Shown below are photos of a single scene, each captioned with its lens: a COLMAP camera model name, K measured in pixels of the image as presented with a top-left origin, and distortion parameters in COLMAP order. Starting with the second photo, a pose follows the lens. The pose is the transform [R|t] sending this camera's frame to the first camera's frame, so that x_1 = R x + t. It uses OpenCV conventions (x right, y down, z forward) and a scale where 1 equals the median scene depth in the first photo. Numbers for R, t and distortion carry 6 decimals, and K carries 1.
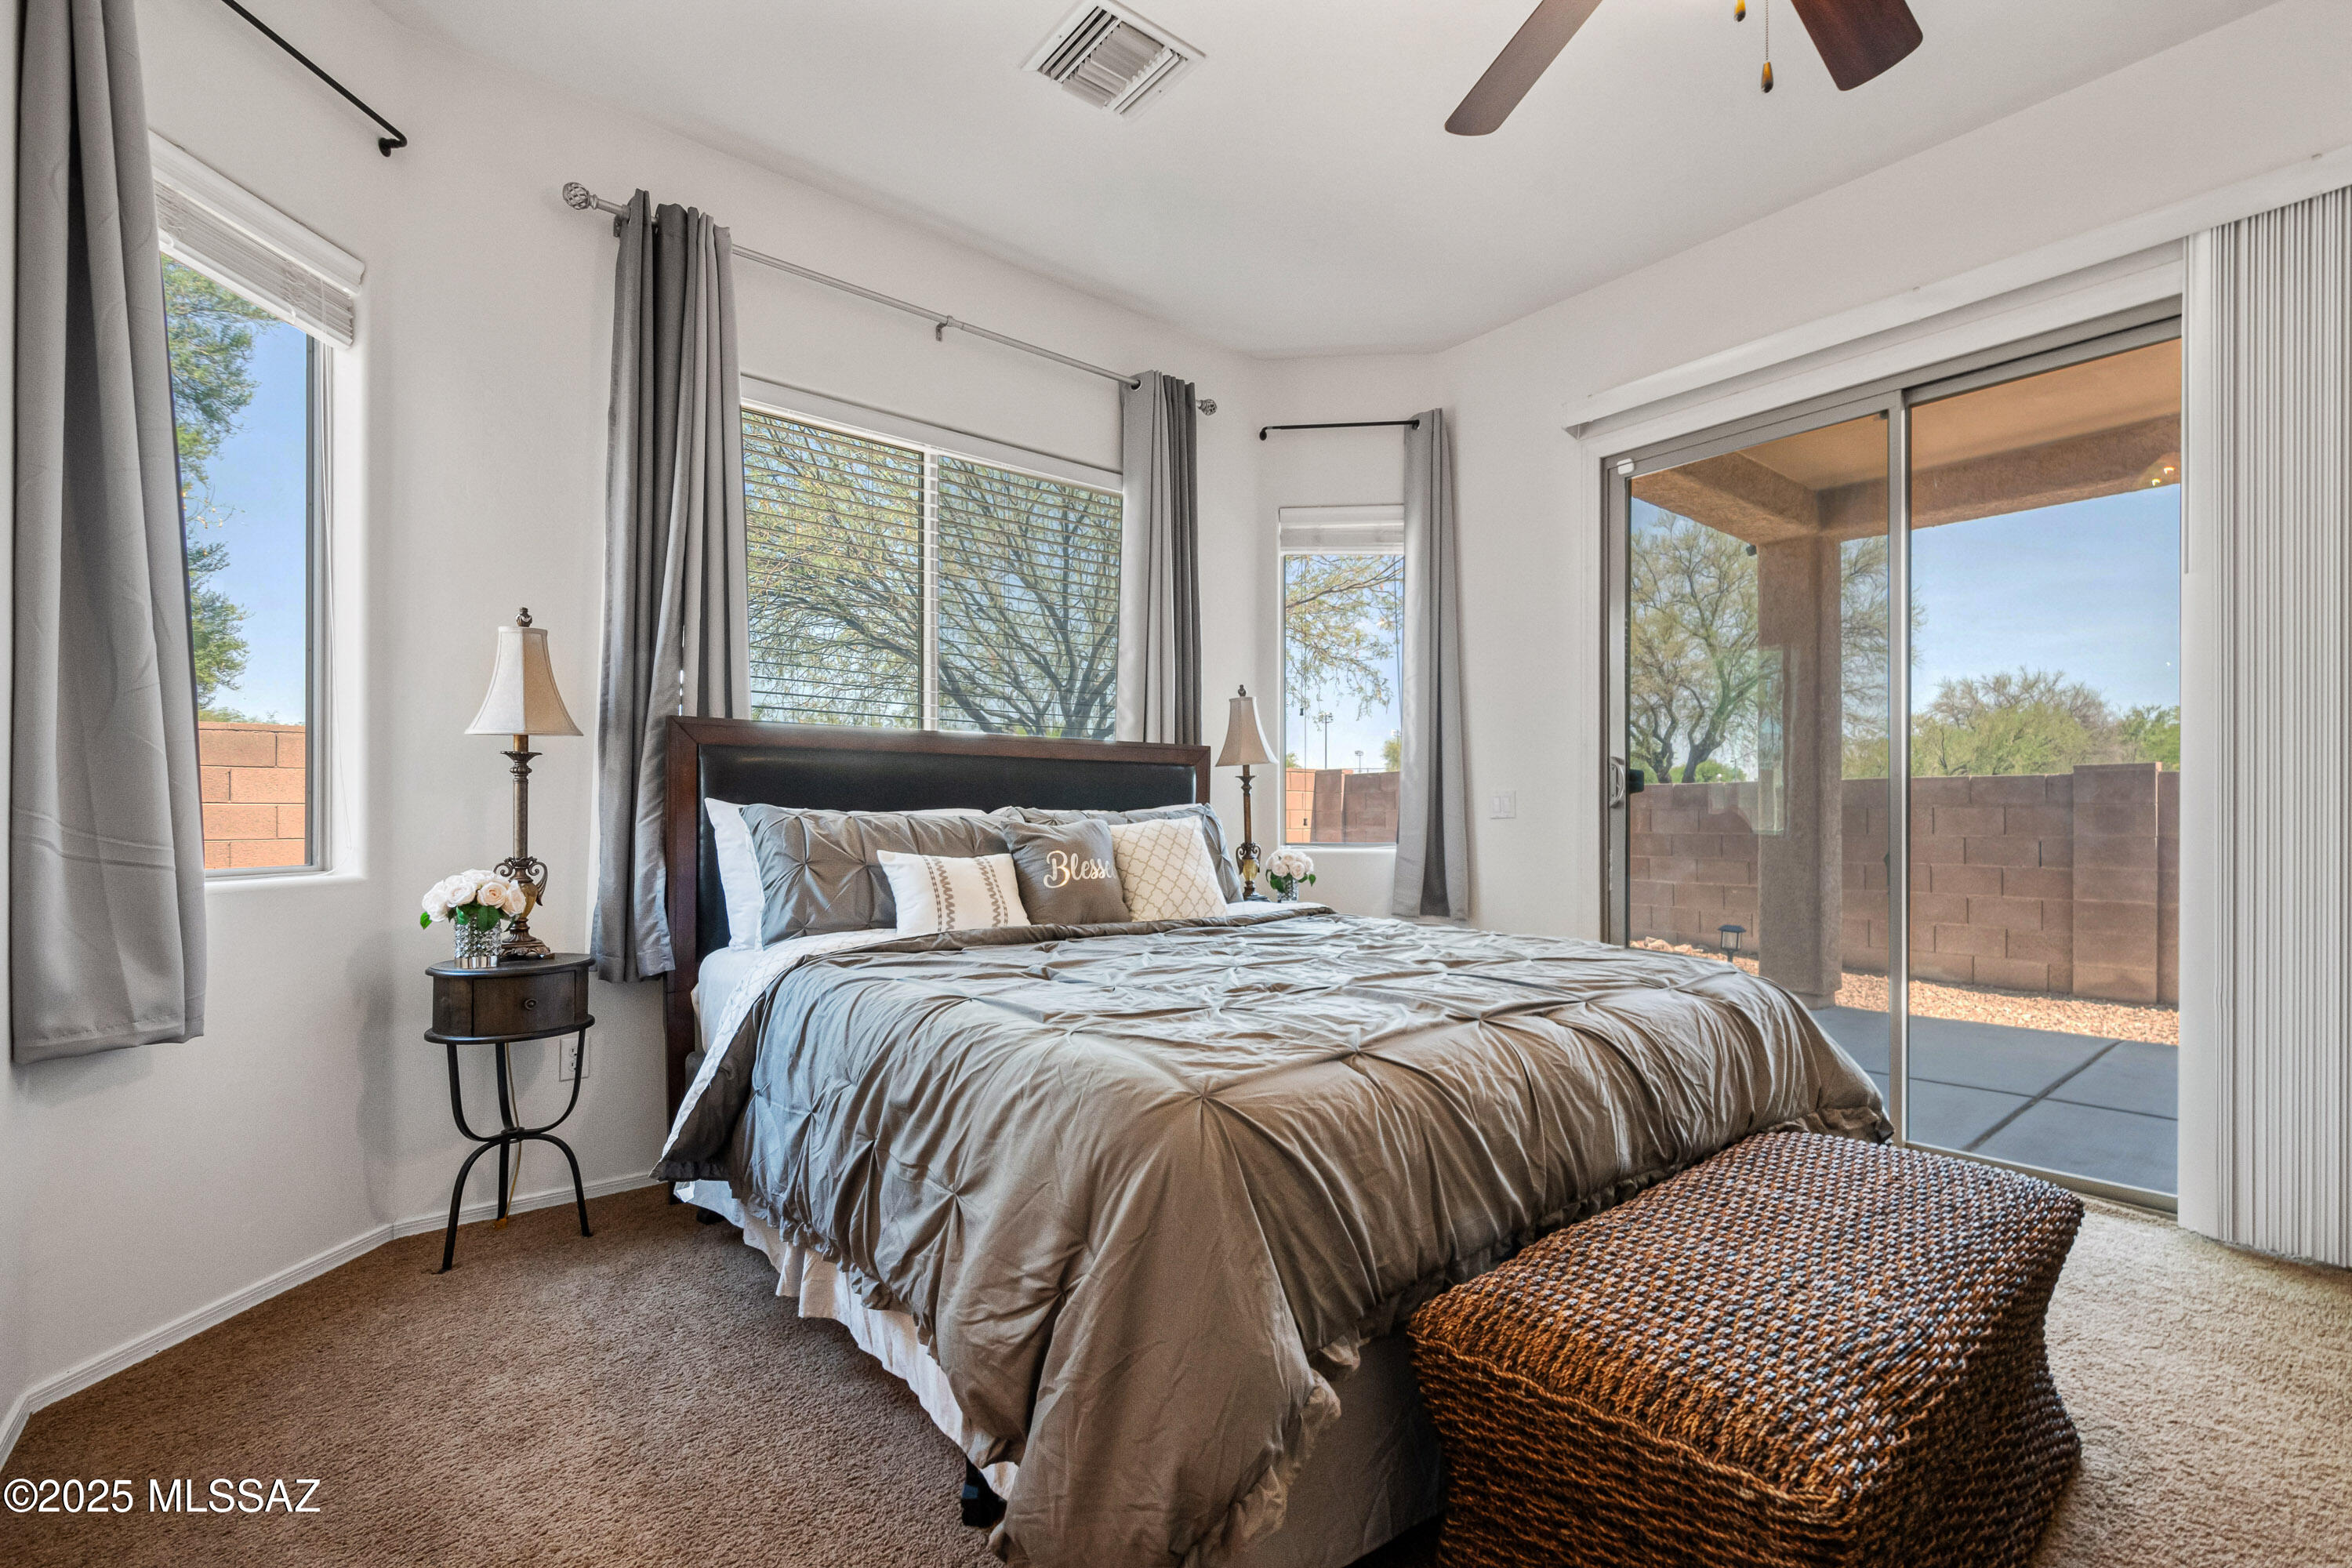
lens RADIAL K [[1025.1, 0, 1185.3], [0, 1025.1, 816.4], [0, 0, 1]] dist [0.002607, -0.000067]
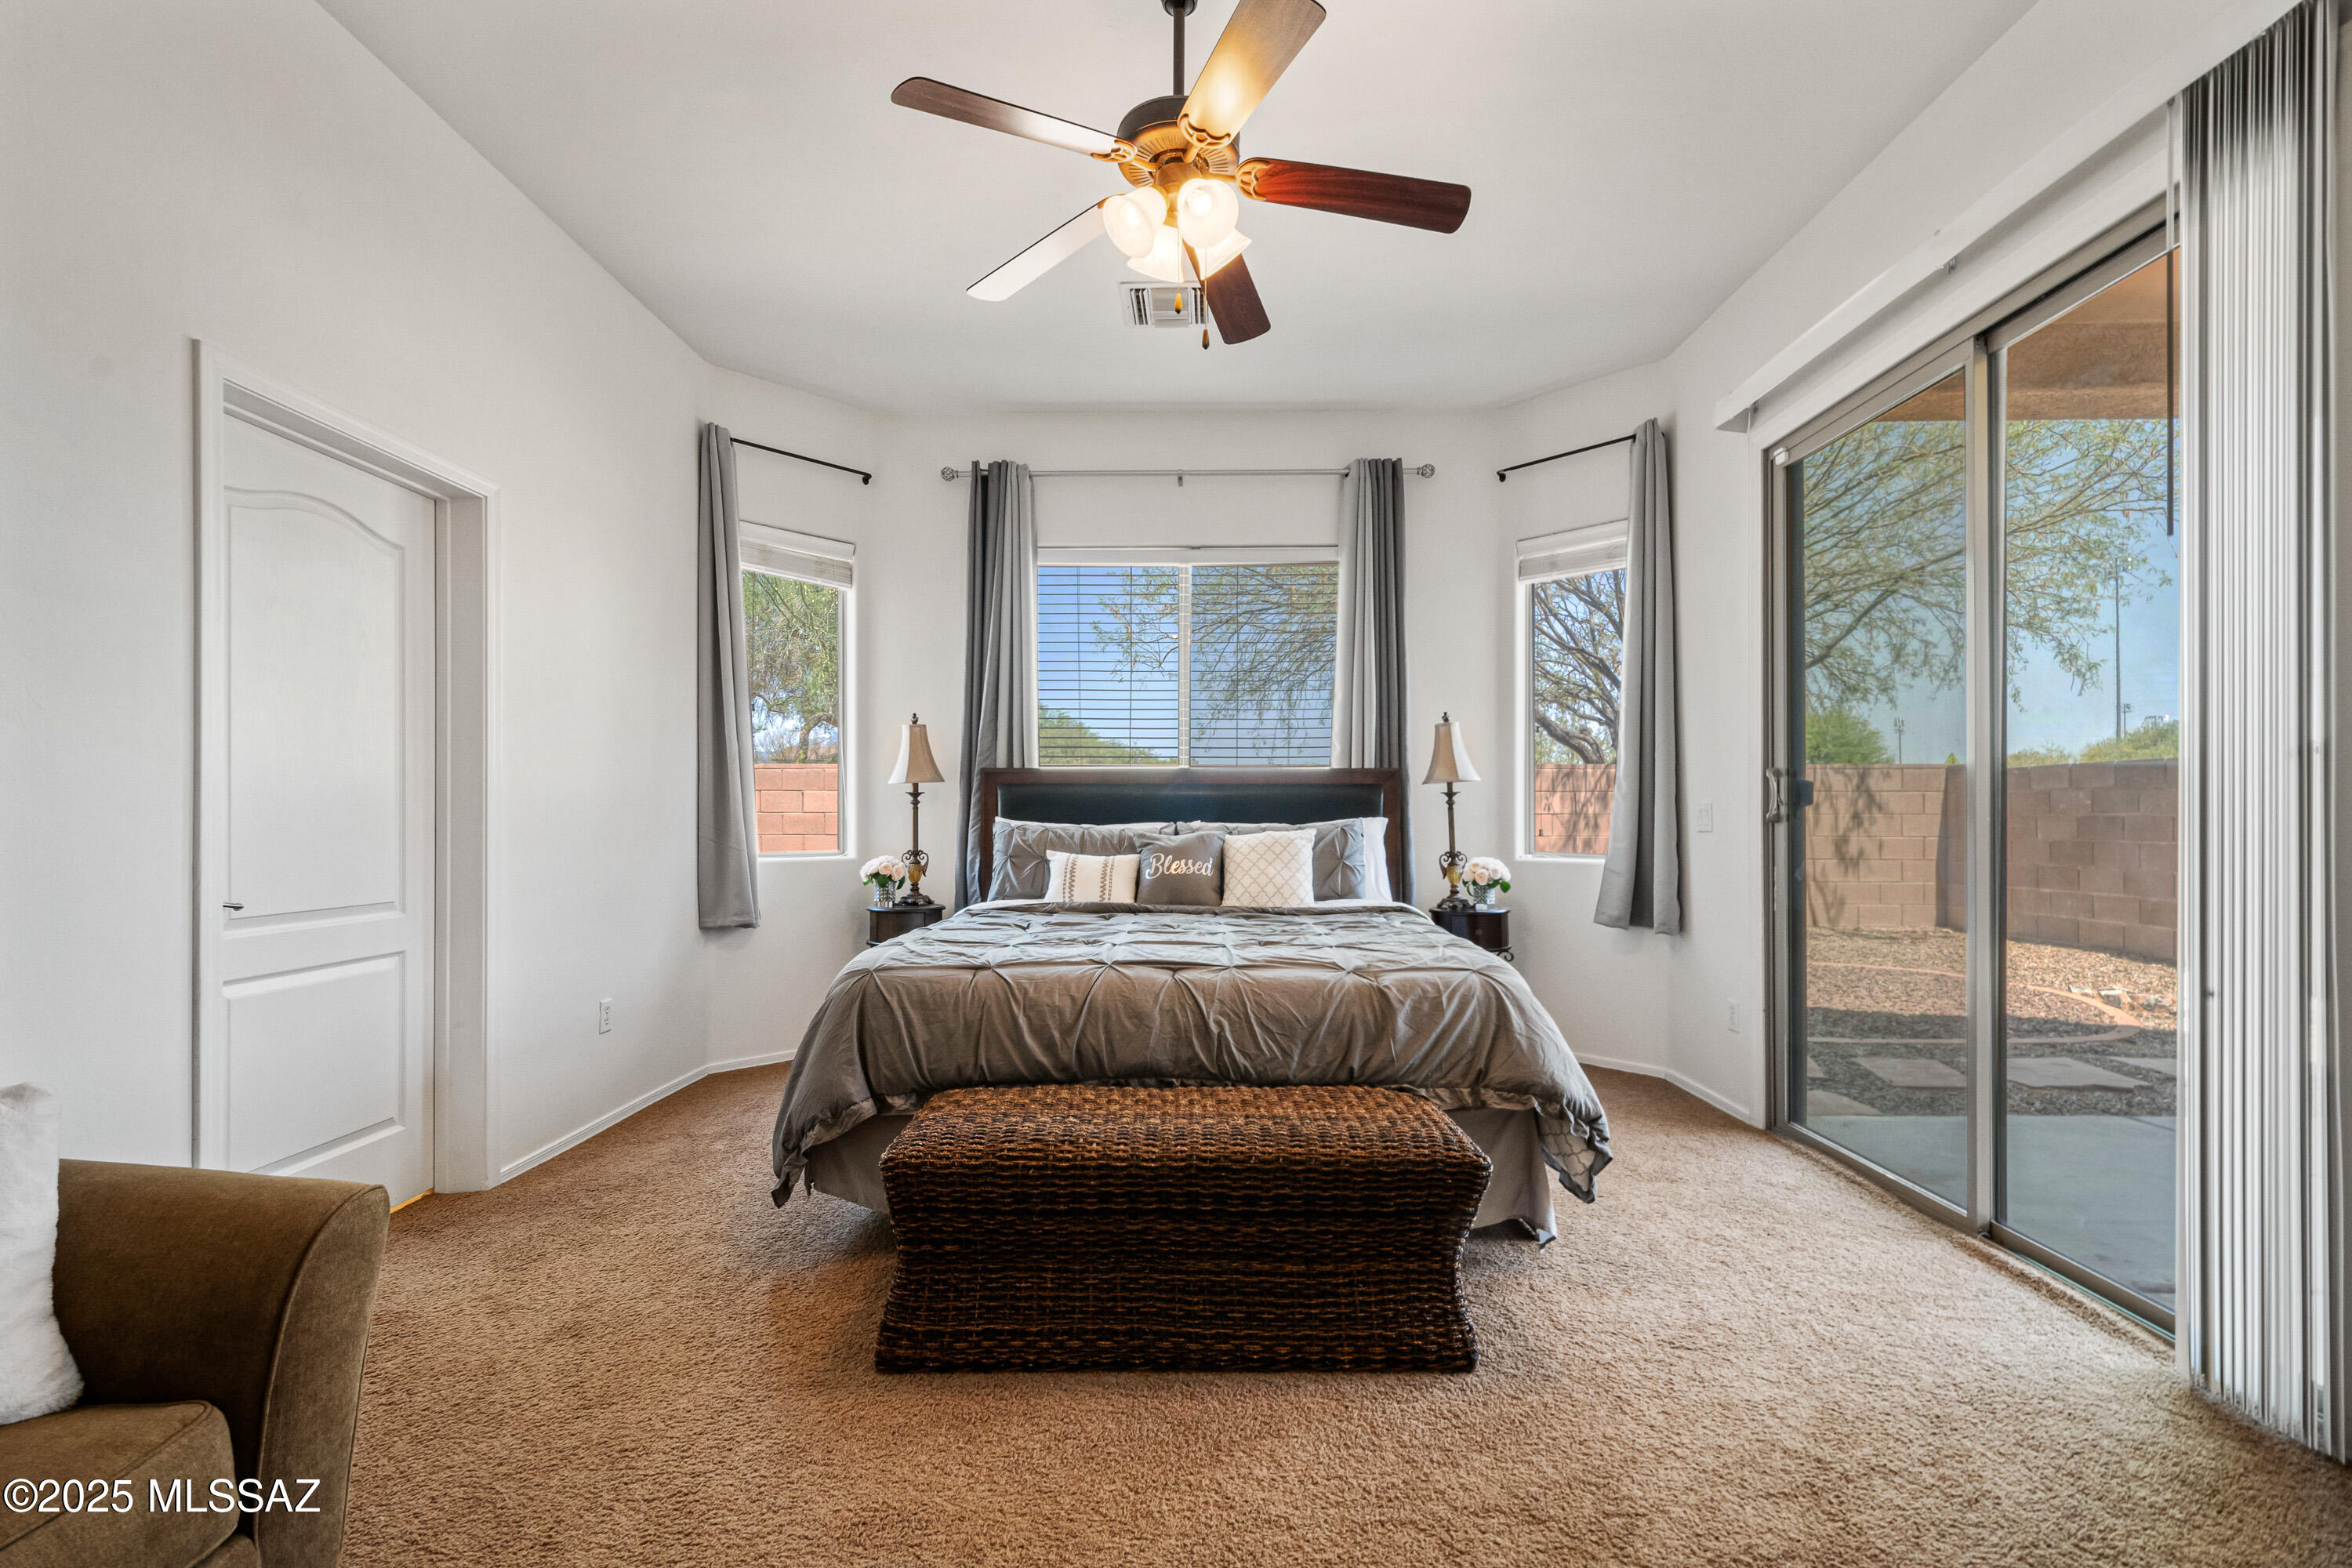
lens RADIAL K [[1025.1, 0, 1185.3], [0, 1025.1, 816.4], [0, 0, 1]] dist [0.002607, -0.000067]
pose [[0.768120, -0.000127, -0.640306, 0.851873], [-0.000138, 1.000000, -0.000364, -0.018393], [0.640306, 0.000367, 0.768120, -0.087543]]
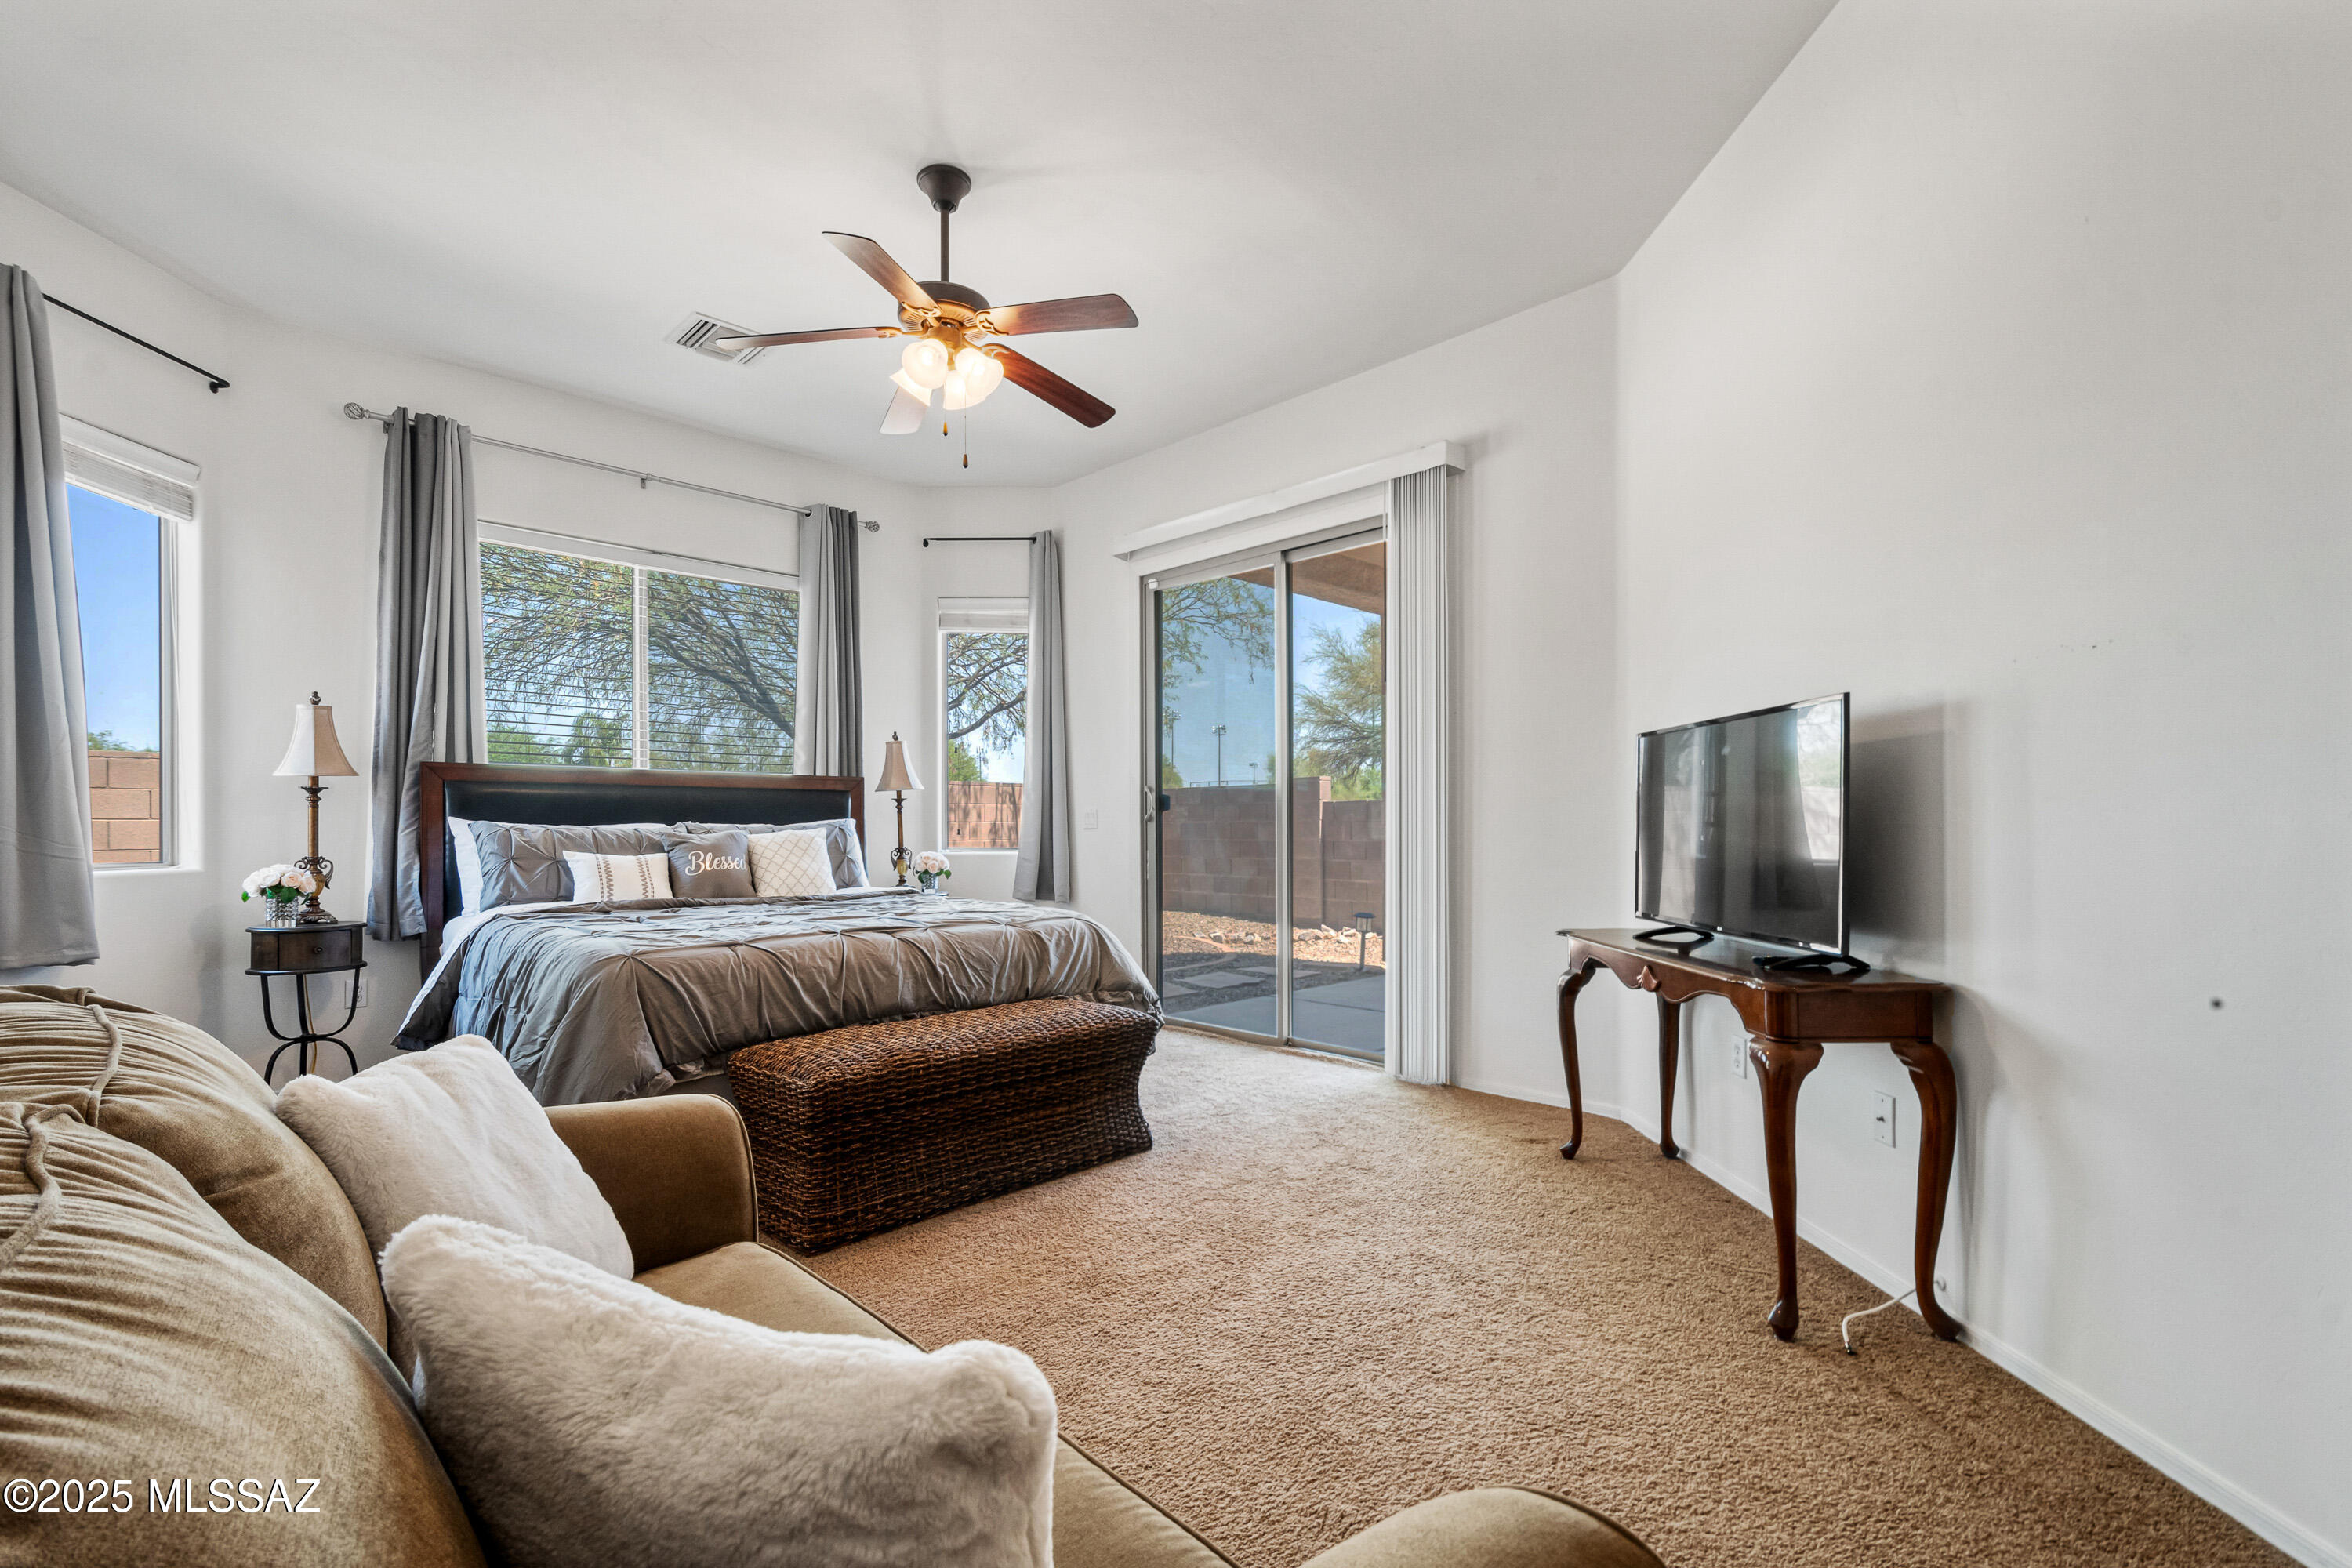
lens RADIAL K [[1019.4, 0, 1180.5], [0, 1019.4, 830.8], [0, 0, 1]] dist [0.000349, -0.000293]
pose [[0.994802, -0.003525, 0.101770, 0.447286], [0.003243, 0.999990, 0.002938, 0.001556], [-0.101779, -0.002592, 0.994804, -0.593610]]
